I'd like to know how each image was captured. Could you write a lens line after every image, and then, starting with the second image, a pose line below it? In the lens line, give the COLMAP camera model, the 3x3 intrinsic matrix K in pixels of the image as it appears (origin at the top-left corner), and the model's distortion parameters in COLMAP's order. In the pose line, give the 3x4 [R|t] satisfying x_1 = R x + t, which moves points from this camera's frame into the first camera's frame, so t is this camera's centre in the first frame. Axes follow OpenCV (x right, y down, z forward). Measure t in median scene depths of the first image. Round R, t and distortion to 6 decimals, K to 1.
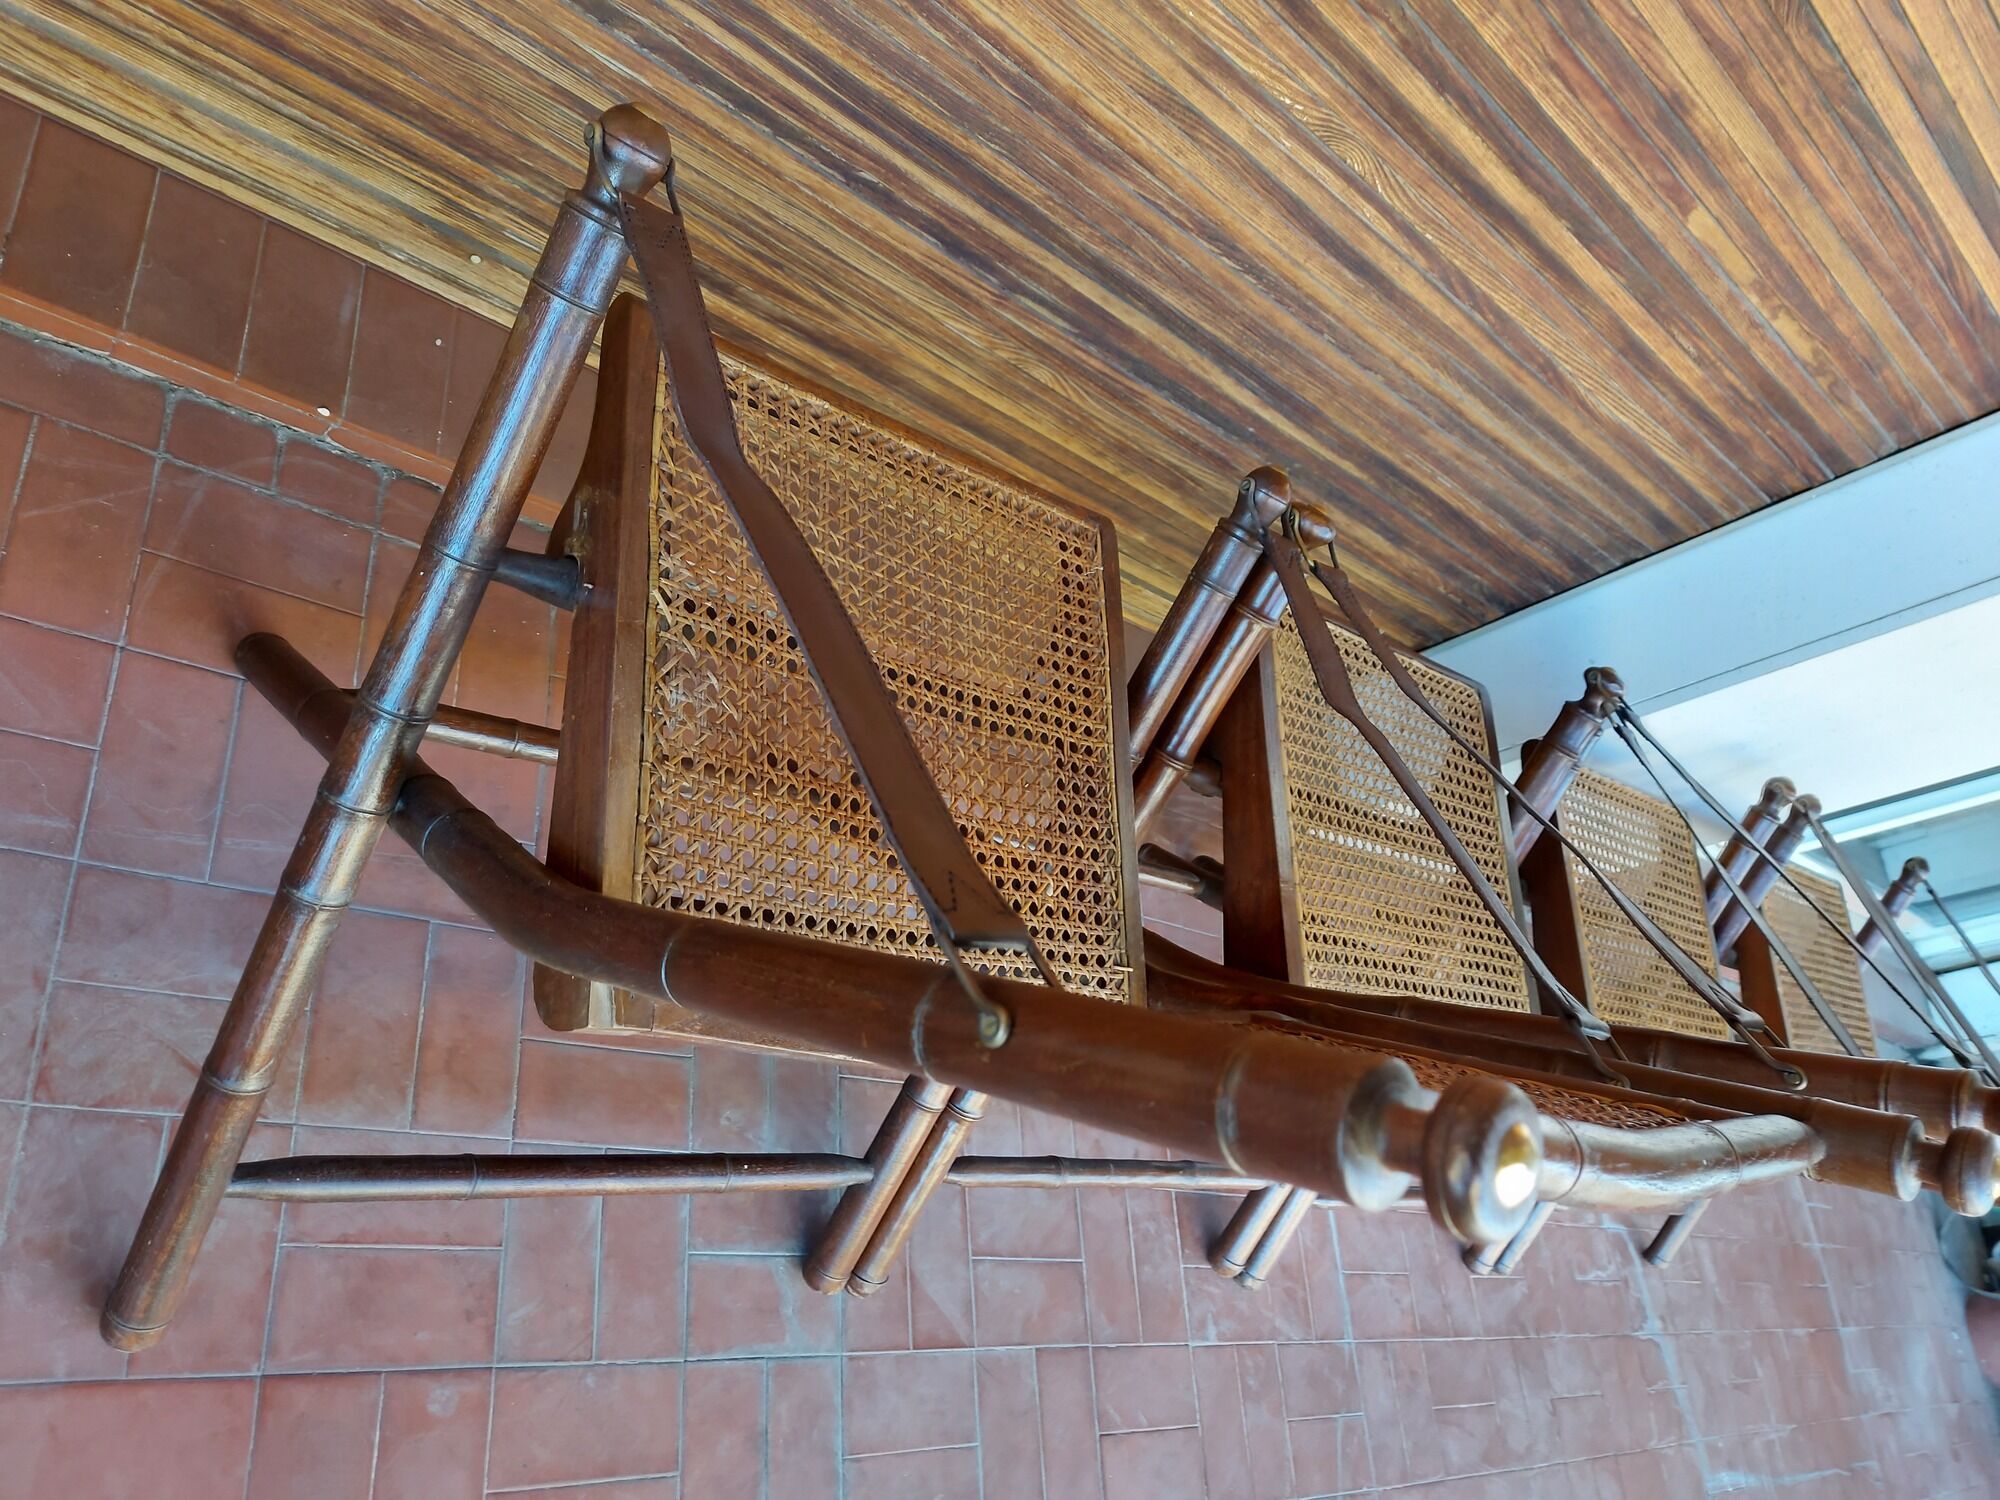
lens RADIAL K [[1470.1, 0, 977.2], [0, 1470.1, 743.9], [0, 0, 1]] dist [0.073251, -0.072089]
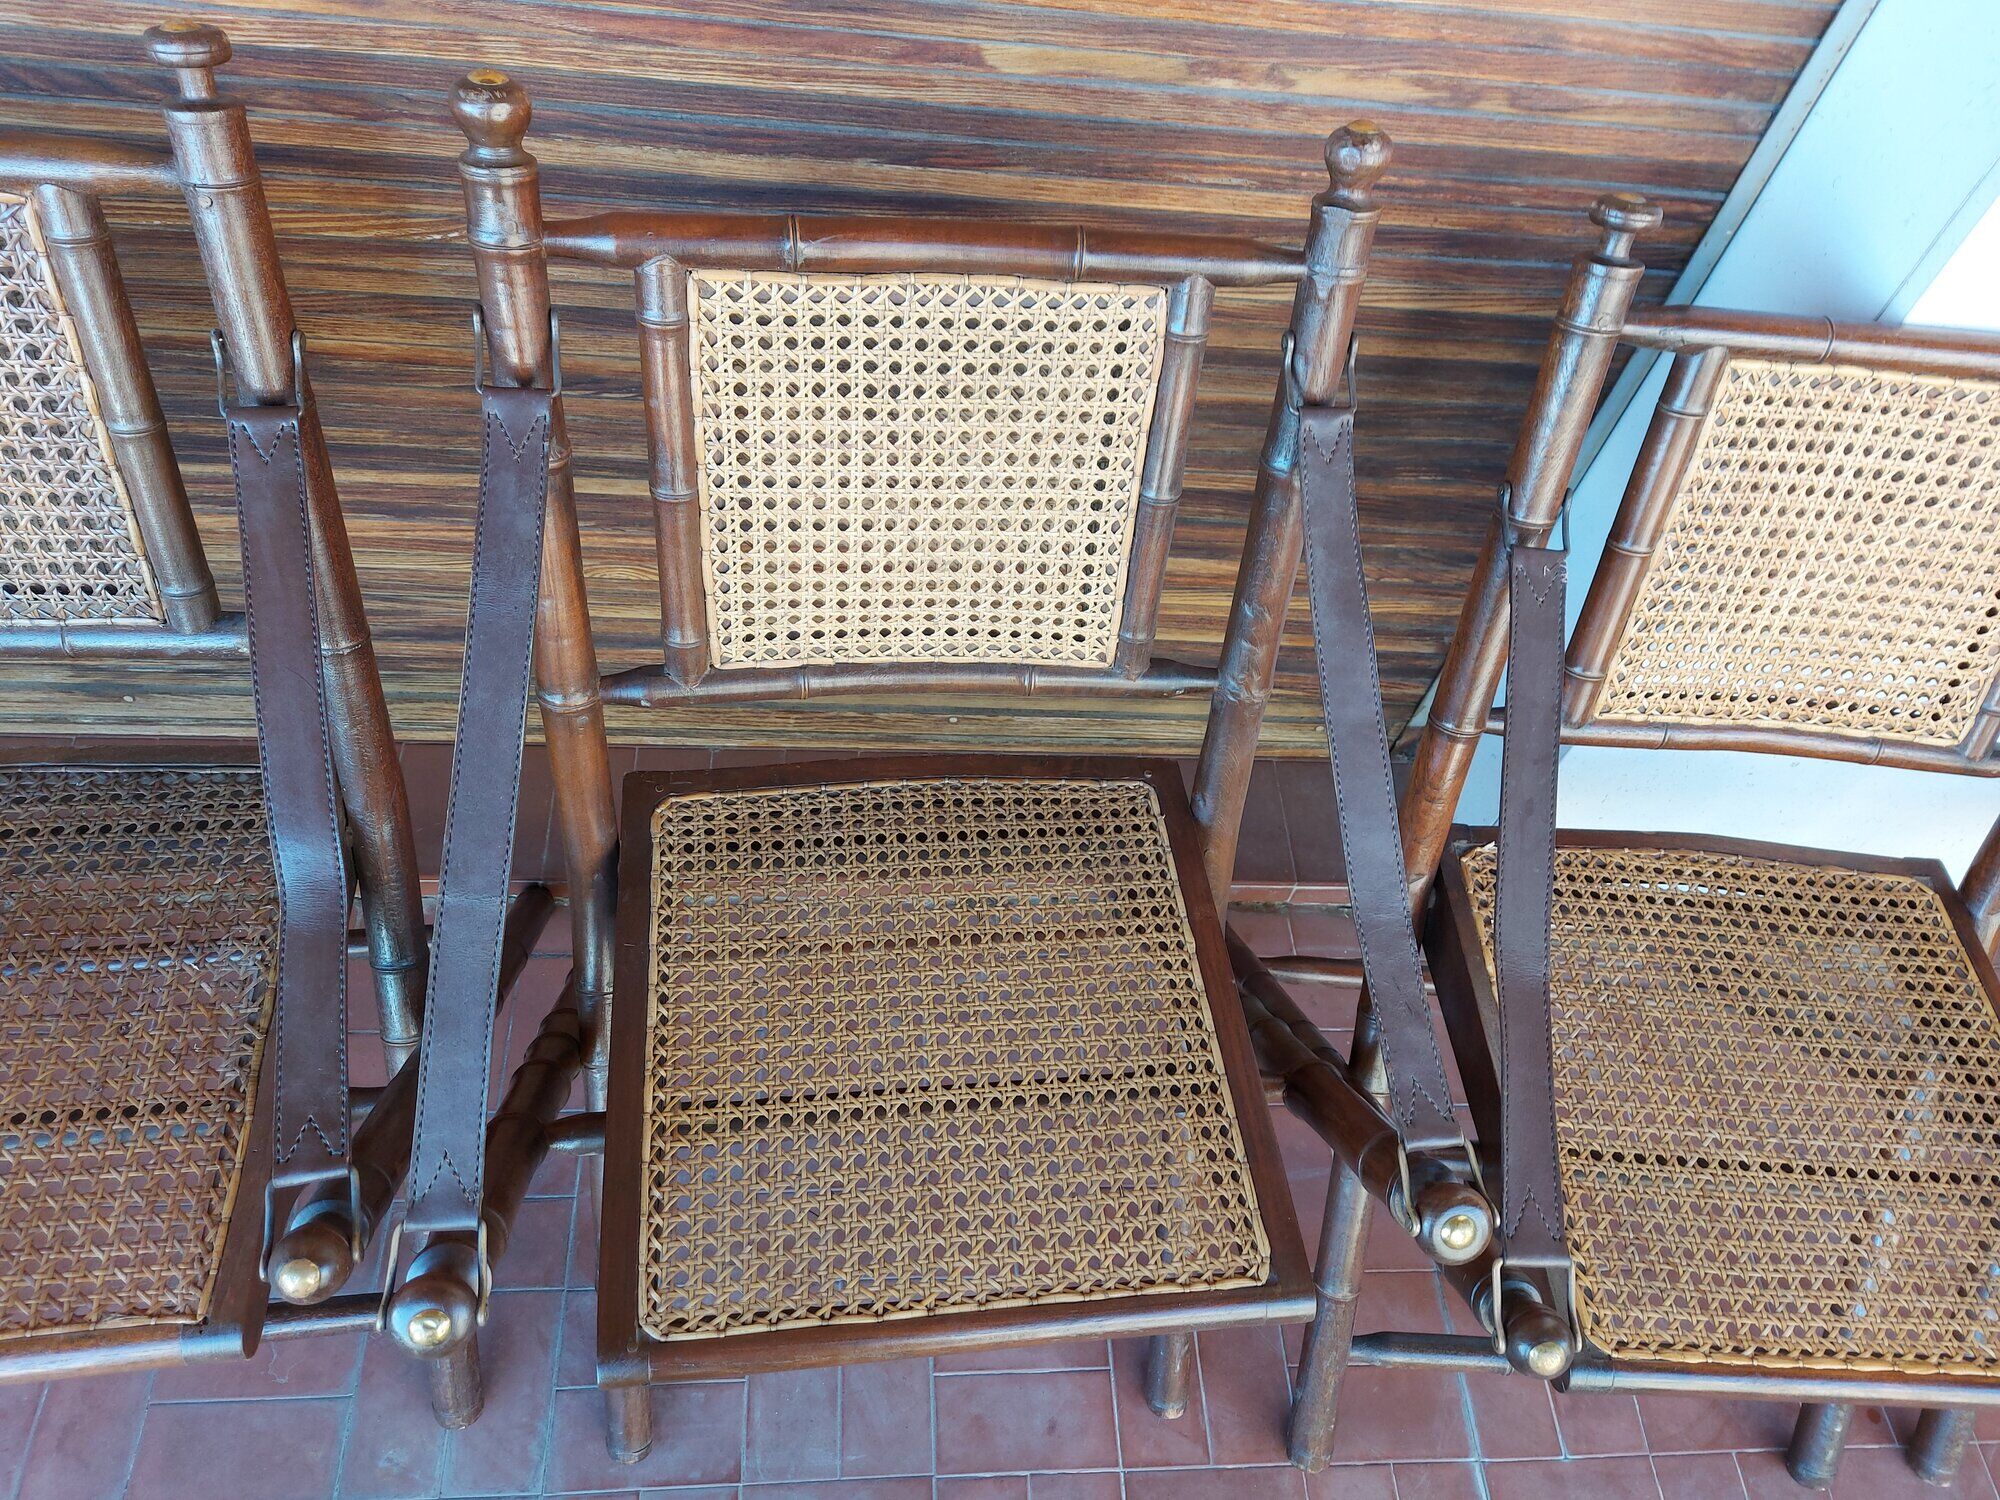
lens RADIAL K [[1470.1, 0, 986.5], [0, 1470.1, 758.6], [0, 0, 1]] dist [0.073251, -0.072089]
pose [[0.786252, -0.329045, -0.523008, 0.800358], [0.255928, 0.943821, -0.209053, 0.134317], [0.562413, 0.030516, 0.826293, 0.432275]]
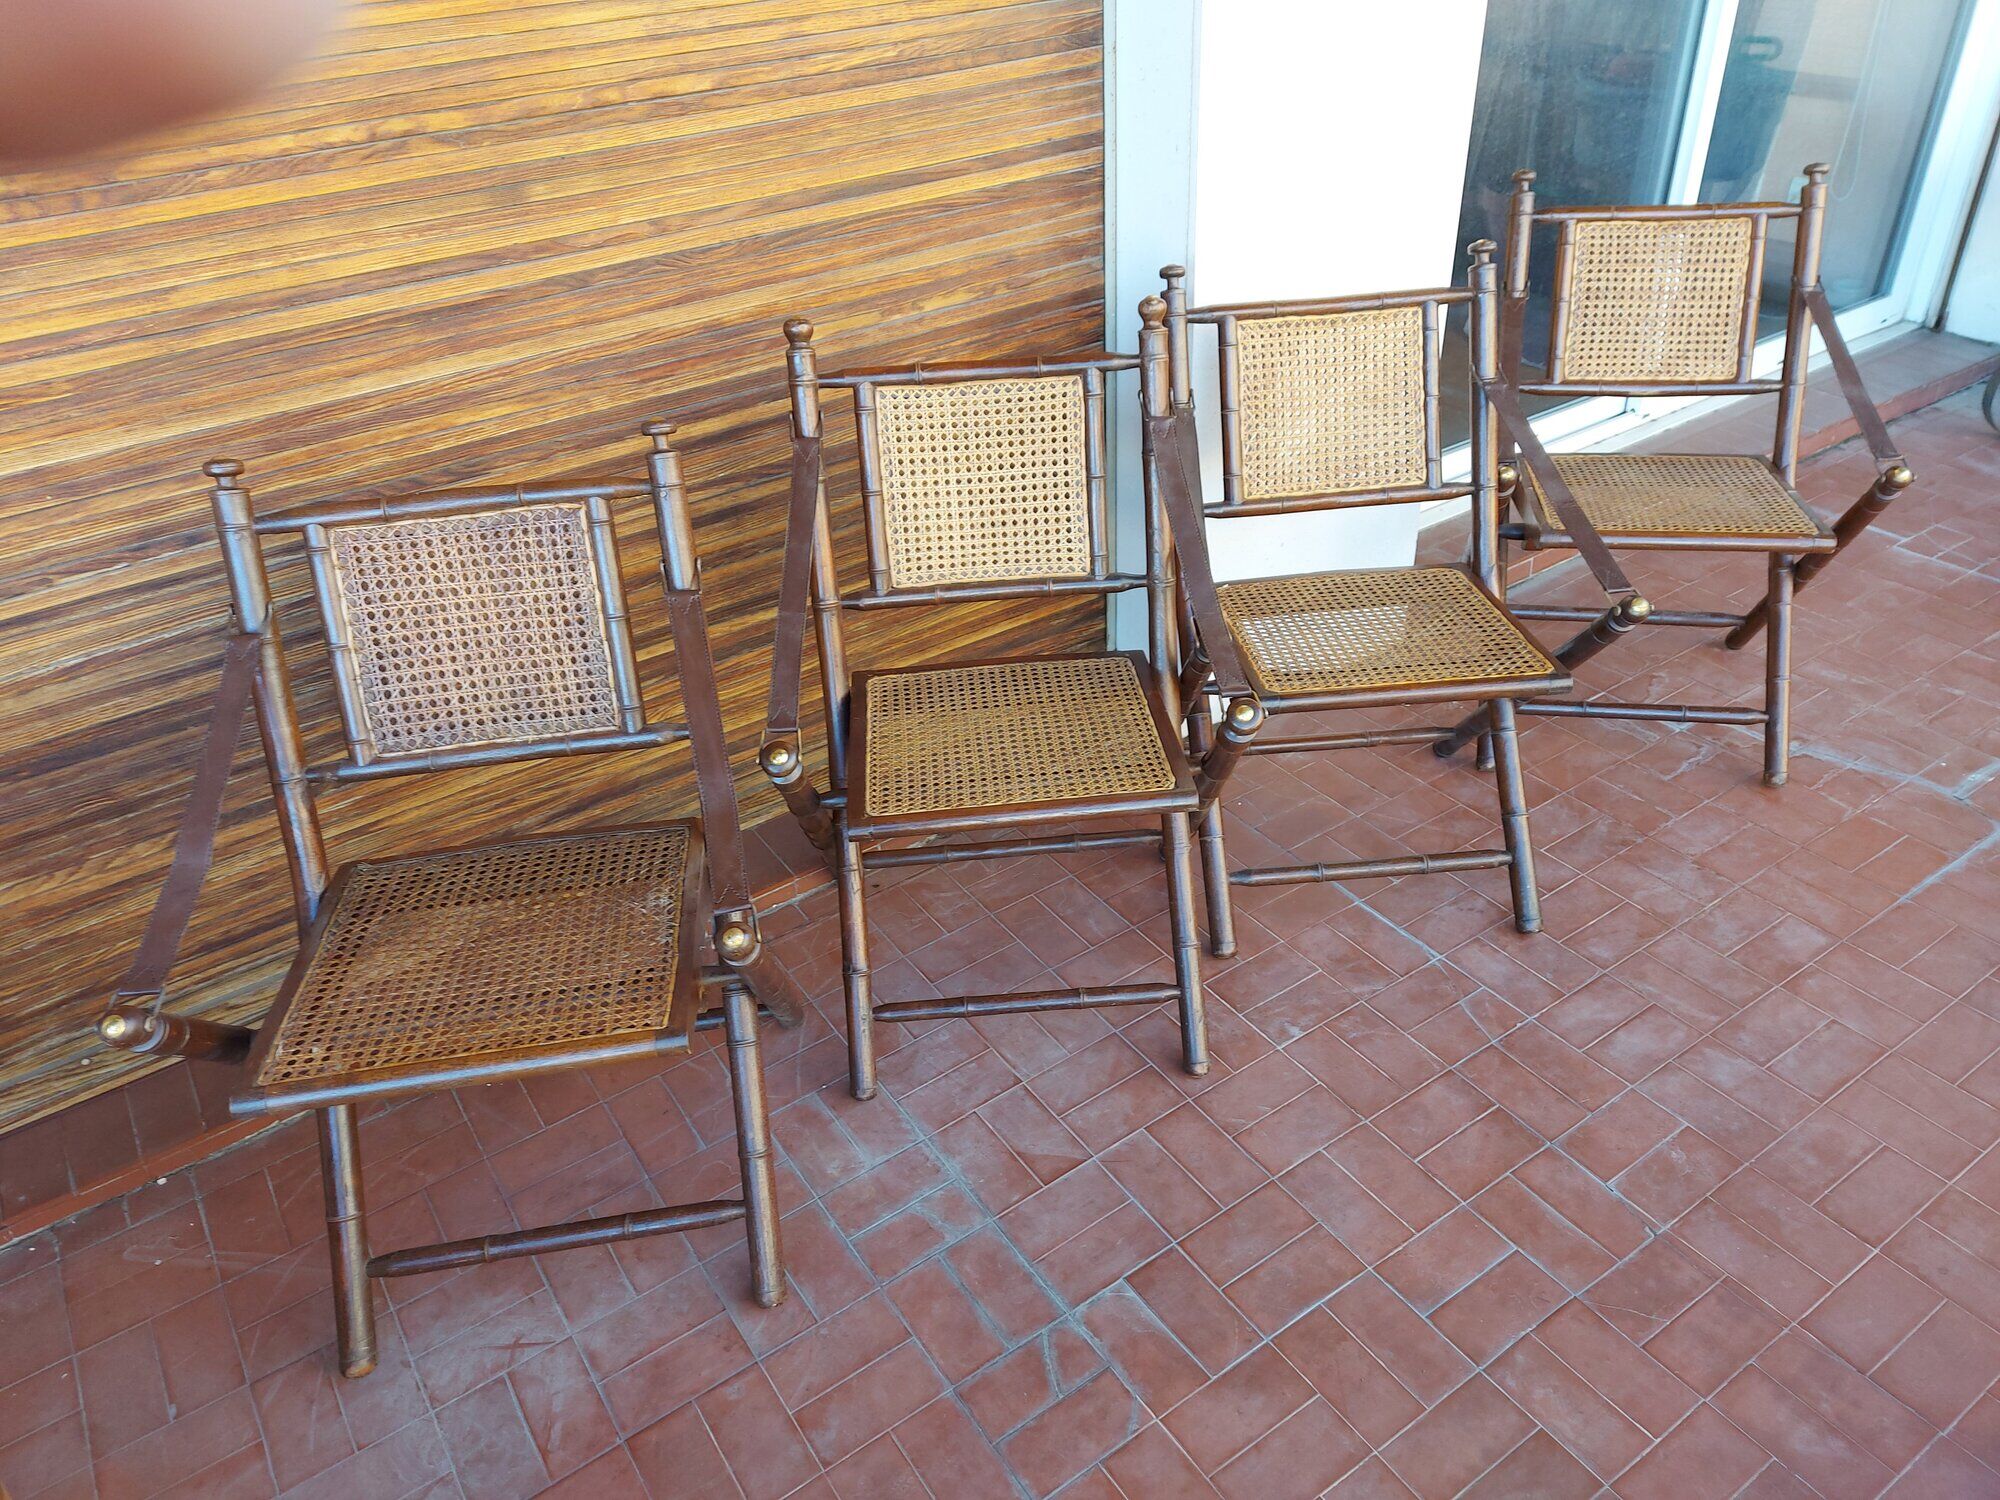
lens RADIAL K [[1470.1, 0, 988.9], [0, 1470.1, 760.3], [0, 0, 1]] dist [0.073251, -0.072089]
pose [[0.590535, -0.798156, -0.119229, 0.452616], [0.729636, 0.591183, -0.343706, 0.668297], [0.344817, 0.115976, 0.931478, -0.408125]]
